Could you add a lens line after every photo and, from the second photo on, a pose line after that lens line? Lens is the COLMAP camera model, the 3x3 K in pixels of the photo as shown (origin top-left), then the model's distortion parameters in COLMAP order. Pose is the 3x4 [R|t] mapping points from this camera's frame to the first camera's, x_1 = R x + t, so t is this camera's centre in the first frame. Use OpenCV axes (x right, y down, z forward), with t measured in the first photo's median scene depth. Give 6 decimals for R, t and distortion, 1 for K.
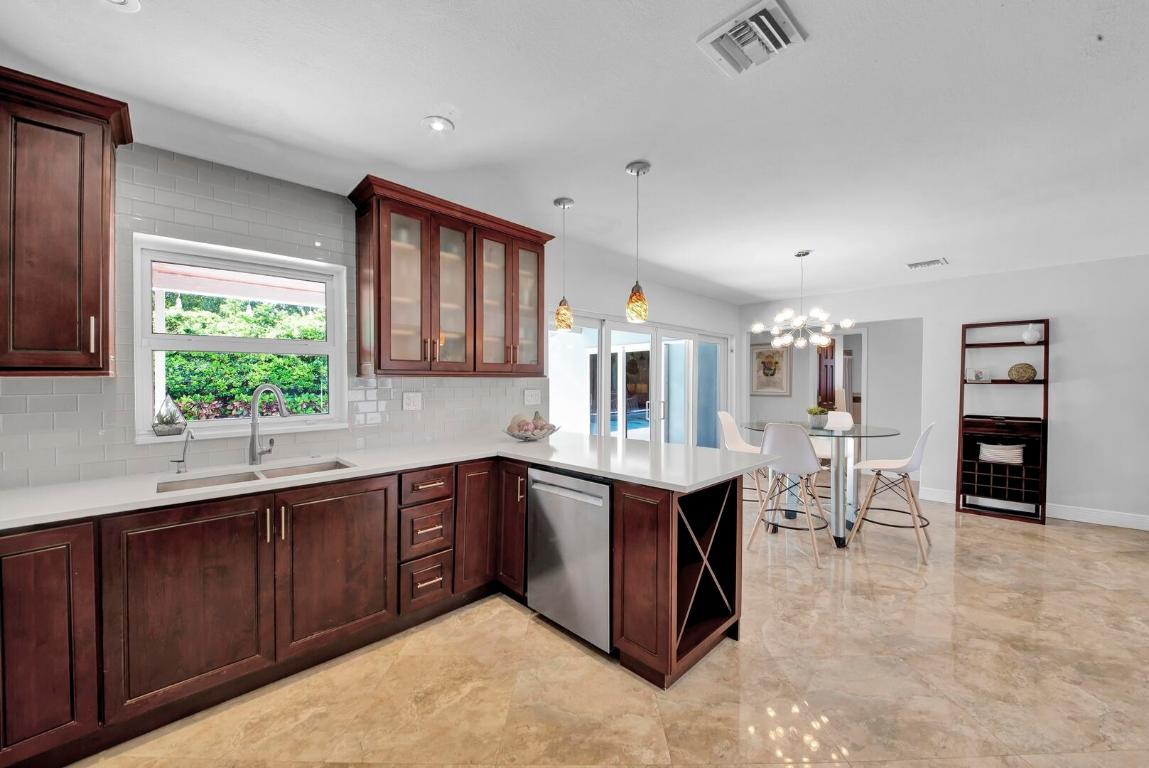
lens RADIAL K [[435.1, 0, 579.0], [0, 435.1, 386.9], [0, 0, 1]] dist [-0.001651, -0.005269]
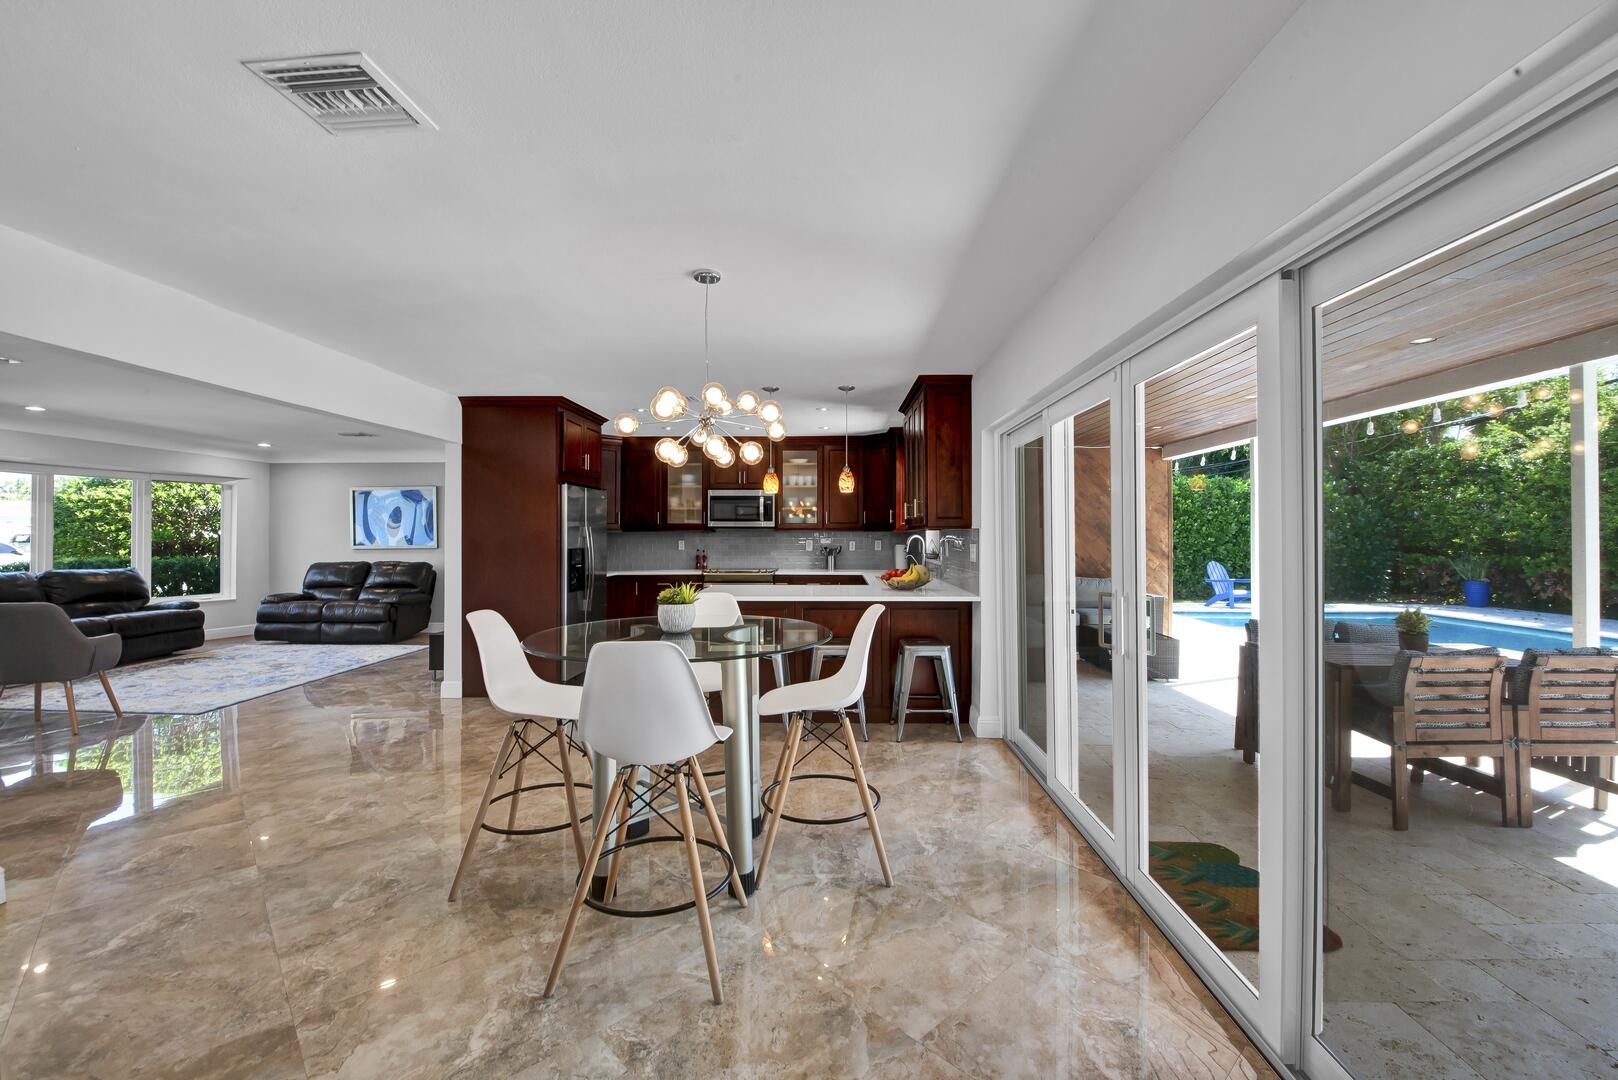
lens RADIAL K [[688.3, 0, 808.0], [0, 688.3, 528.7], [0, 0, 1]] dist [0.018489, -0.018489]
pose [[-0.745050, -0.000849, -0.667008, 1.044684], [-0.004325, 0.999984, 0.003559, -0.026896], [0.666995, 0.005537, -0.745042, 1.831453]]
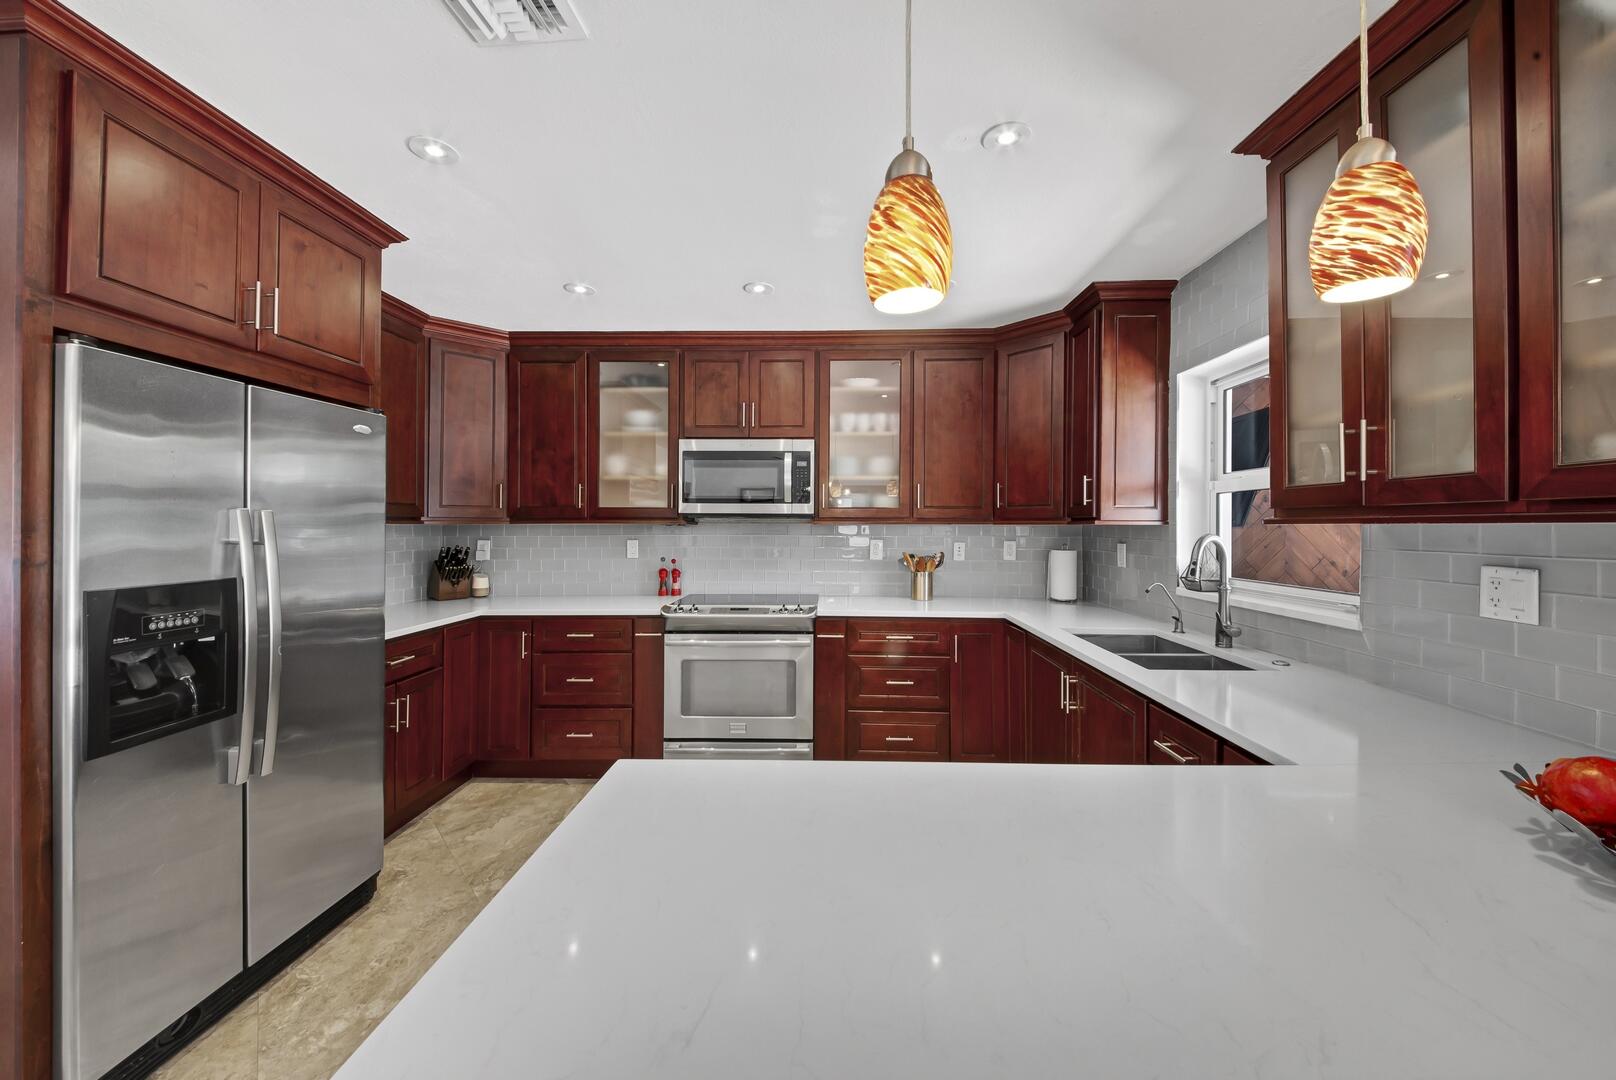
lens RADIAL K [[587.3, 0, 811.7], [0, 587.3, 523.2], [0, 0, 1]] dist [0.005717, -0.012782]
pose [[-0.728761, 0.001766, -0.684766, 0.305364], [-0.006326, 0.999937, 0.009312, -0.018880], [0.684739, 0.011118, -0.728703, 0.809218]]
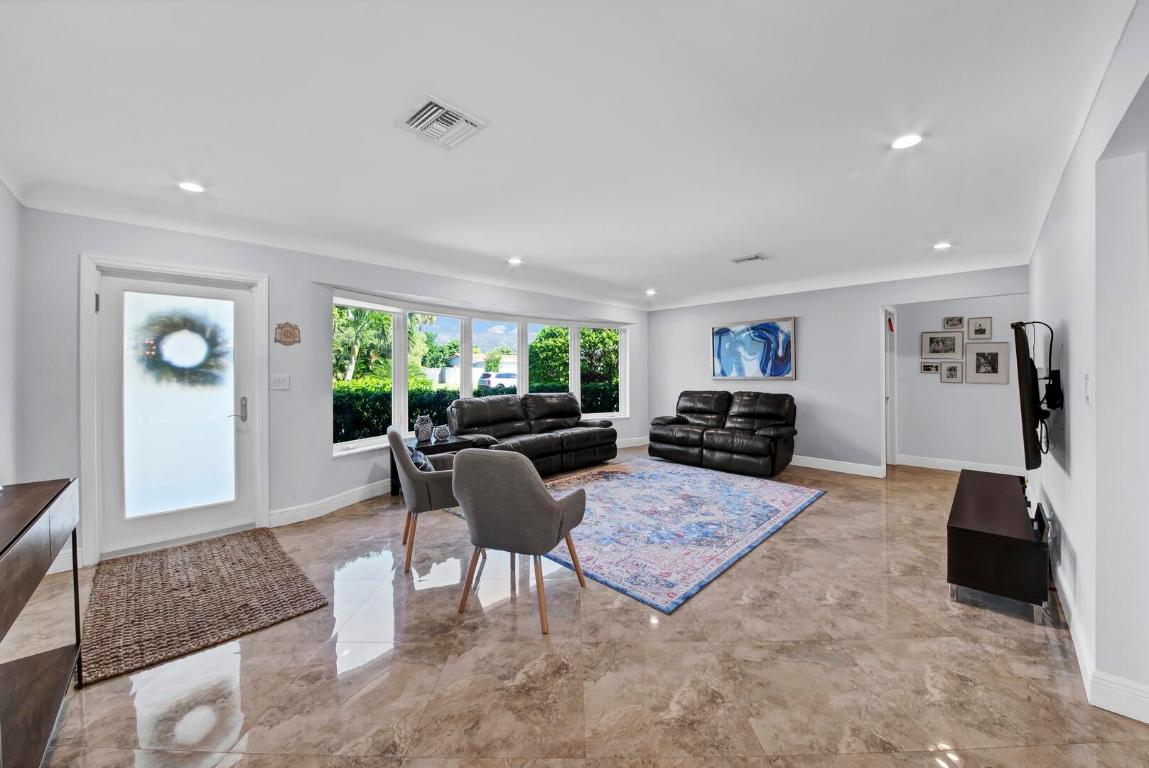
lens RADIAL K [[417.6, 0, 577.2], [0, 417.6, 372.1], [0, 0, 1]] dist [0.005717, -0.012782]
pose [[-0.999943, 0.007532, -0.007631, 1.175507], [0.007416, 0.999858, 0.015163, 0.003638], [0.007744, 0.015105, -0.999856, 0.501842]]
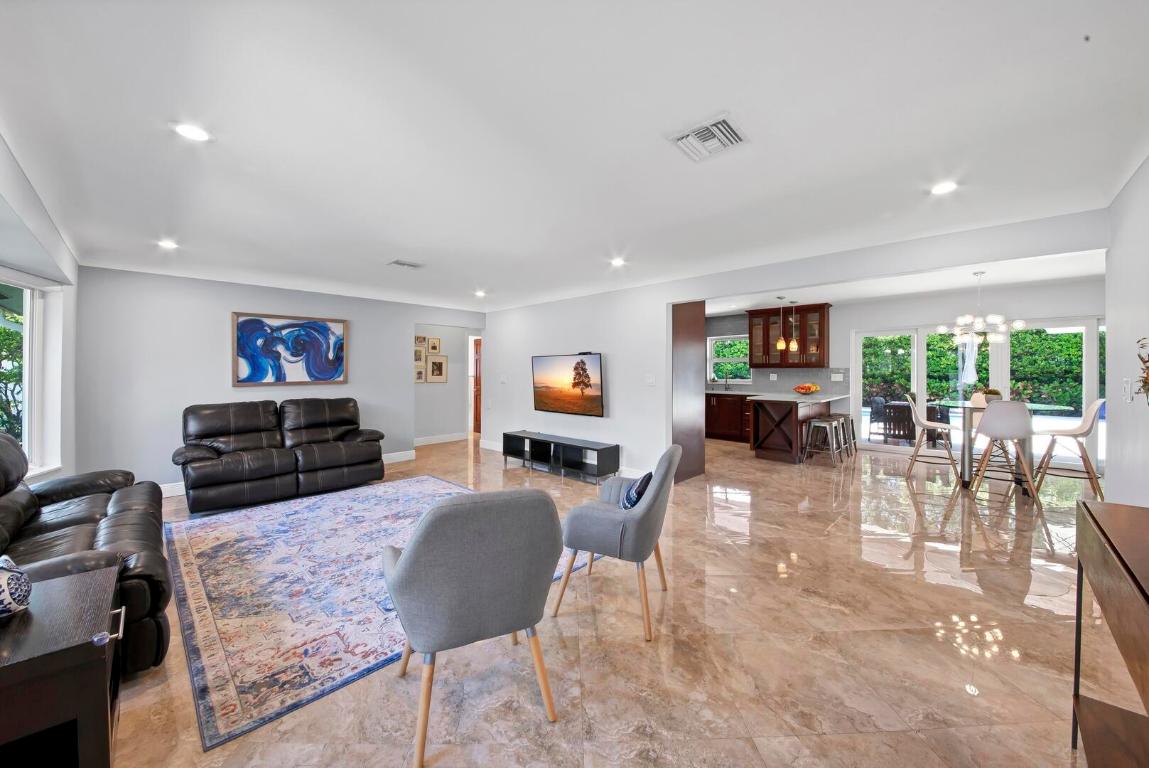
lens RADIAL K [[417.6, 0, 577.2], [0, 417.6, 372.1], [0, 0, 1]] dist [0.005717, -0.012782]
pose [[0.020696, 0.004042, -0.999778, 1.915120], [-0.010728, 0.999935, 0.003820, 0.004310], [0.999728, 0.010646, 0.020738, -0.236083]]
